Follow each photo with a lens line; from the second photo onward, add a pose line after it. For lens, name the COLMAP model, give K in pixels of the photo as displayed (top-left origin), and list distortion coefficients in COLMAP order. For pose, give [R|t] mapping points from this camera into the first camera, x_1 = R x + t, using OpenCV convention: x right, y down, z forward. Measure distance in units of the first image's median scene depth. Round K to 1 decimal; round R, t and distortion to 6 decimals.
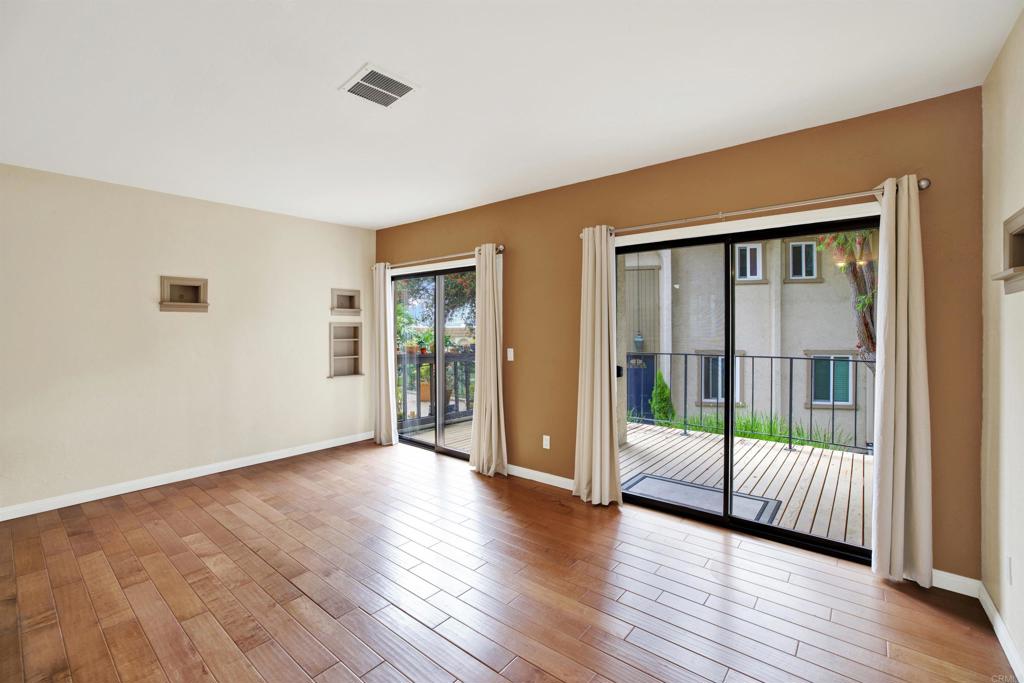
lens RADIAL K [[439.7, 0, 511.7], [0, 439.7, 337.7], [0, 0, 1]] dist [-0.024243, -0.002018]
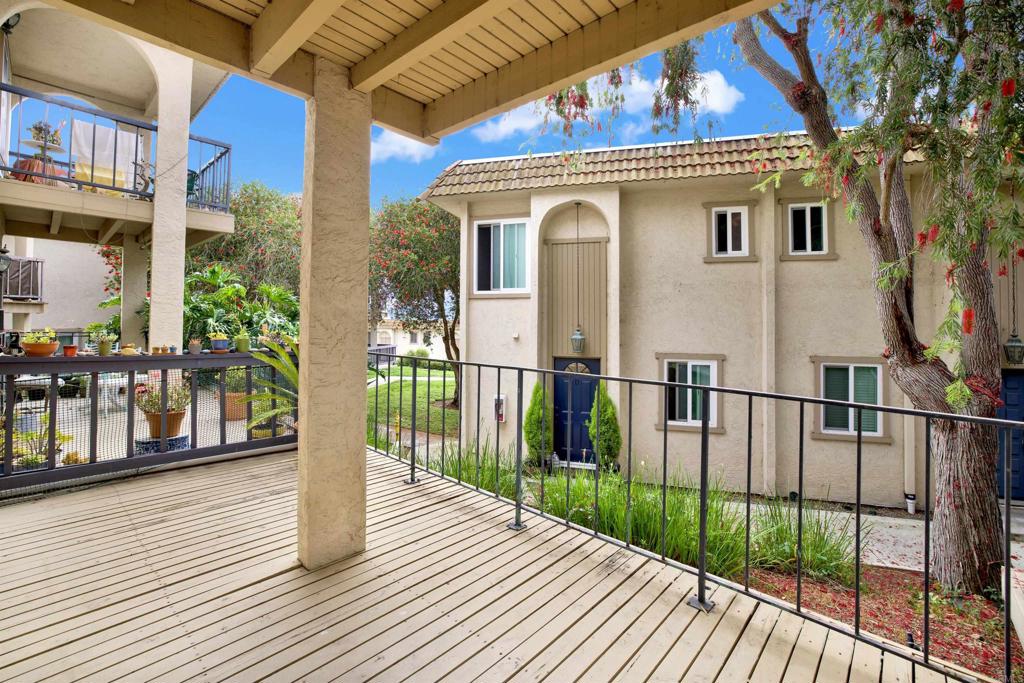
lens RADIAL K [[439.7, 0, 504.2], [0, 439.7, 317.0], [0, 0, 1]] dist [-0.024243, -0.002018]
pose [[0.997662, 0.014691, -0.066741, 0.225380], [-0.017018, 0.999262, -0.034431, -0.001709], [0.066186, 0.035487, 0.997176, 0.265848]]
